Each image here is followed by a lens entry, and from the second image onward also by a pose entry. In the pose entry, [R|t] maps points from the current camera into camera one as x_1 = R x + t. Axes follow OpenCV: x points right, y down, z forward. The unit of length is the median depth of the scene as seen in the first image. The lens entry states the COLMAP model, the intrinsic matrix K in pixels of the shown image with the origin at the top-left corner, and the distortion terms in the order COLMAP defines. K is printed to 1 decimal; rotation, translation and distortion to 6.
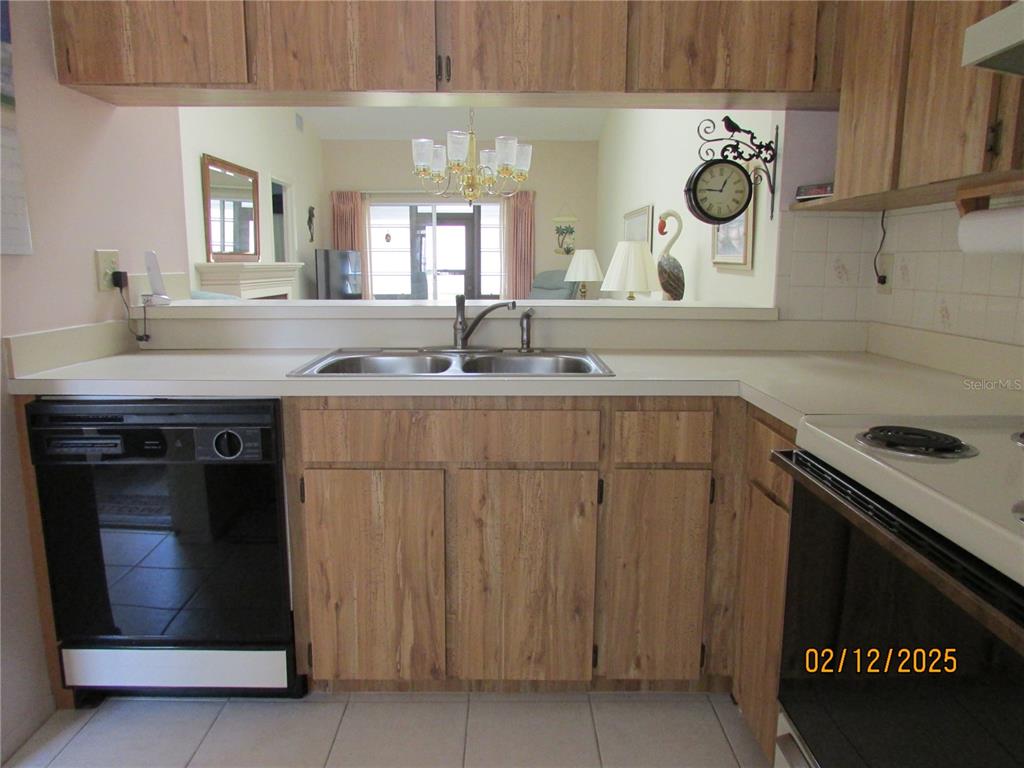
lens RADIAL K [[734.5, 0, 512.0], [0, 734.5, 384.0], [0, 0, 1]] dist [-0.005545, -0.000963]
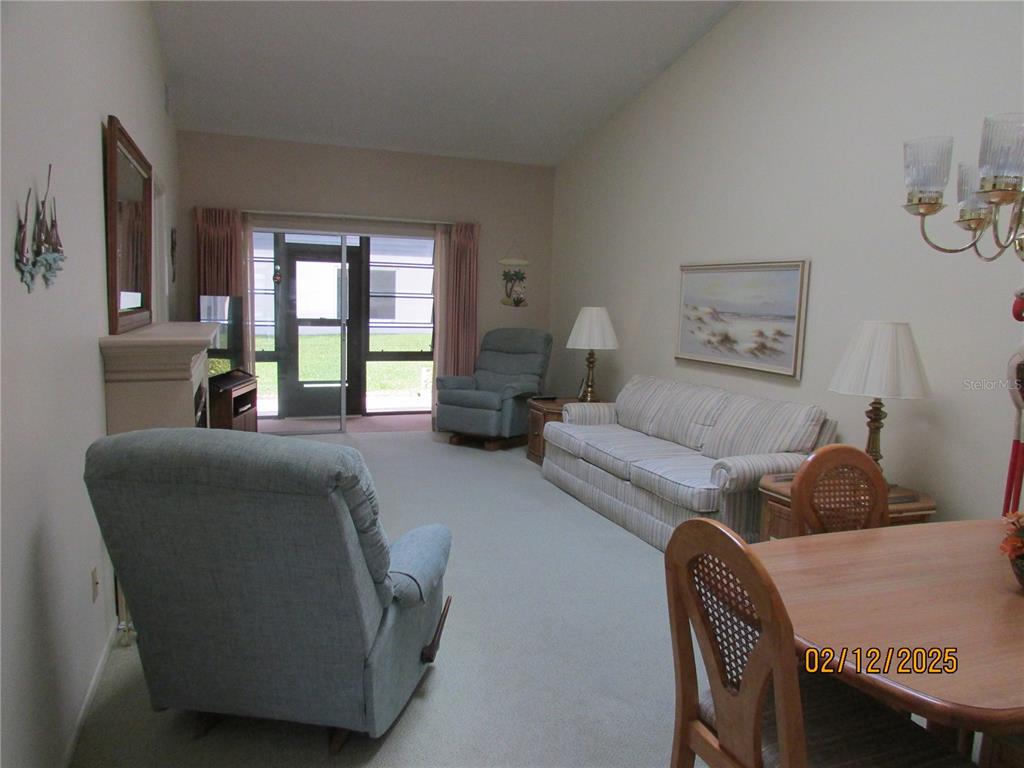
lens RADIAL K [[734.5, 0, 512.0], [0, 734.5, 384.0], [0, 0, 1]] dist [-0.005545, -0.000963]
pose [[0.934717, -0.017351, 0.354970, -0.212418], [0.032189, 0.998835, -0.035939, -0.066216], [-0.353933, 0.045019, 0.934187, 0.273671]]
